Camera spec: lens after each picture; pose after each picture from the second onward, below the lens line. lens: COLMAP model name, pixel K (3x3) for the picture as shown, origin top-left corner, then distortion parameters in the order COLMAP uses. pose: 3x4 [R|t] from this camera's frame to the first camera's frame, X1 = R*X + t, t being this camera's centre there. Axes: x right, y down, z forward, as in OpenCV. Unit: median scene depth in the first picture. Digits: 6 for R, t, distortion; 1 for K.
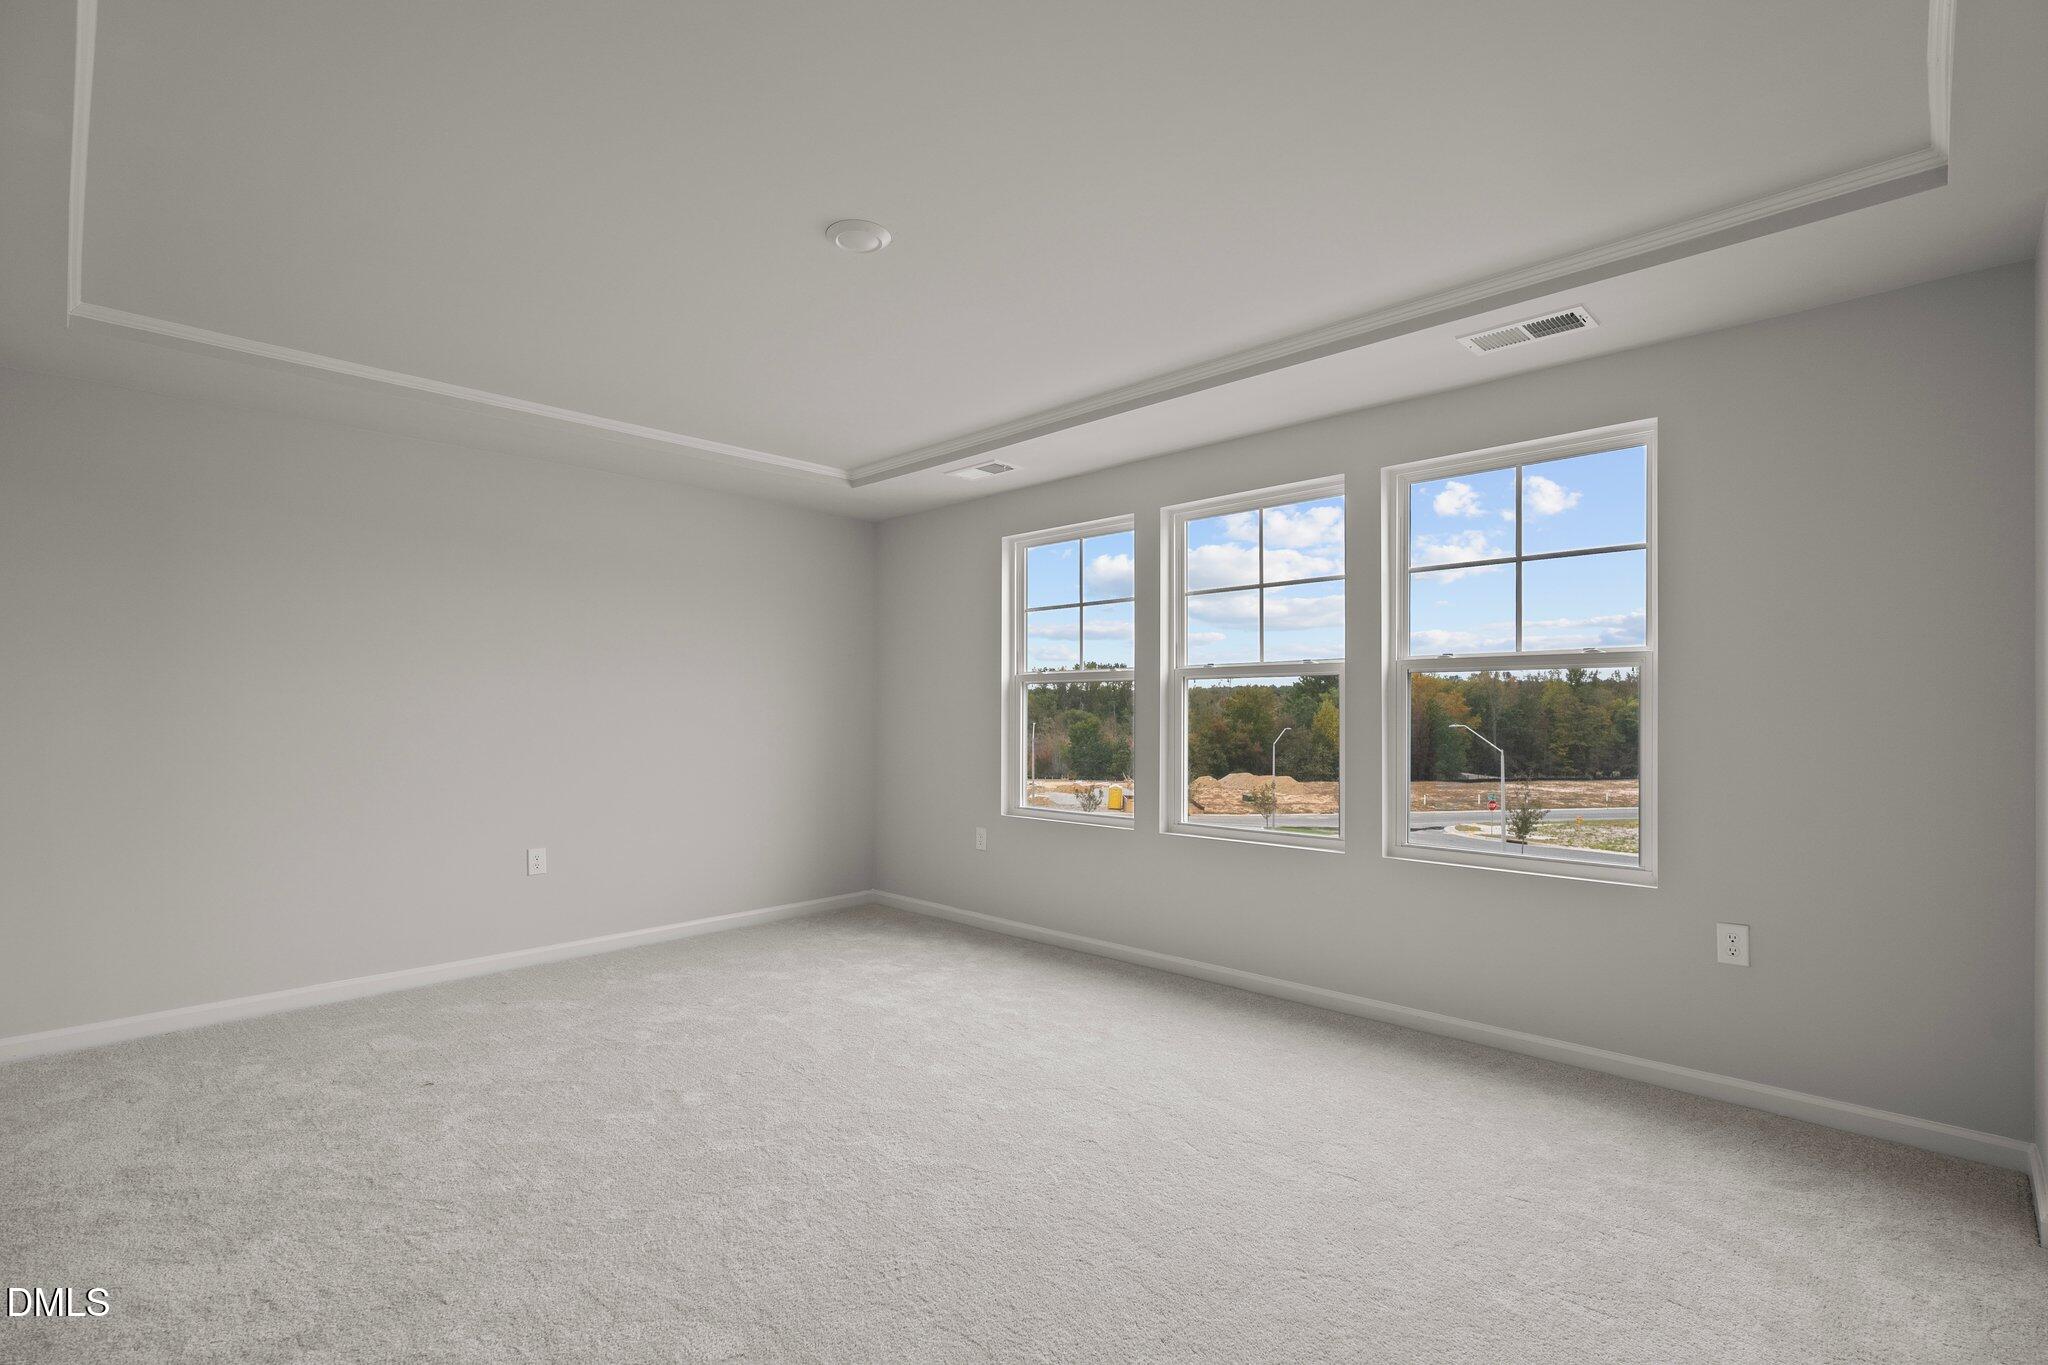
lens RADIAL K [[935.3, 0, 1036.6], [0, 935.3, 705.8], [0, 0, 1]] dist [-0.012807, 0.003165]
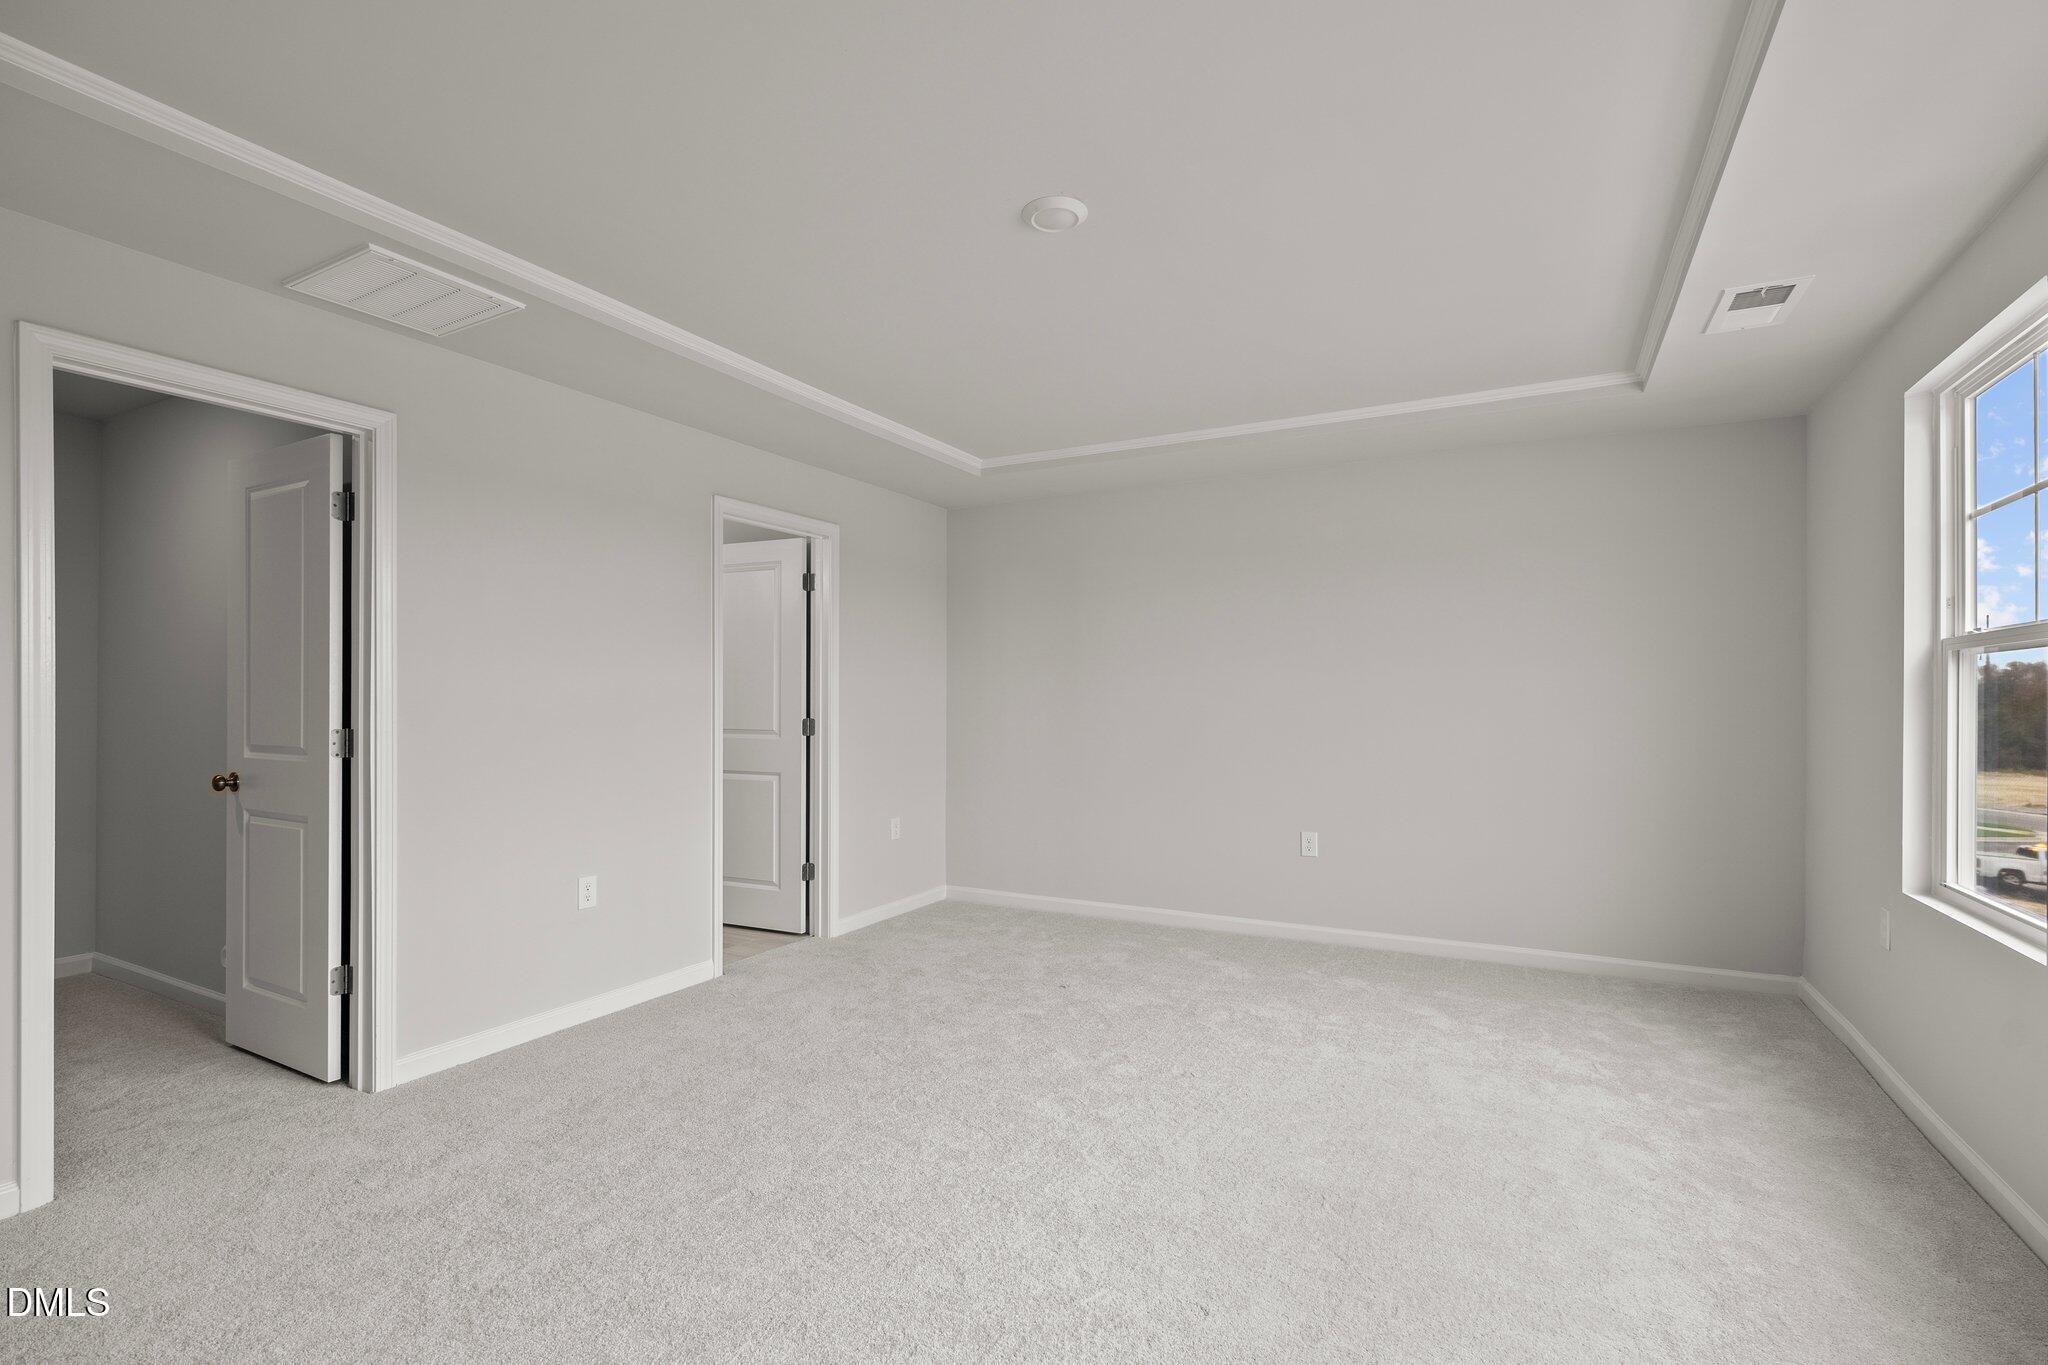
lens RADIAL K [[935.3, 0, 1015.0], [0, 935.3, 697.0], [0, 0, 1]] dist [-0.012807, 0.003165]
pose [[0.260641, -0.005716, -0.965419, 0.464295], [0.003188, 0.999982, -0.005060, 0.003556], [0.965431, -0.001759, 0.260654, 0.453689]]
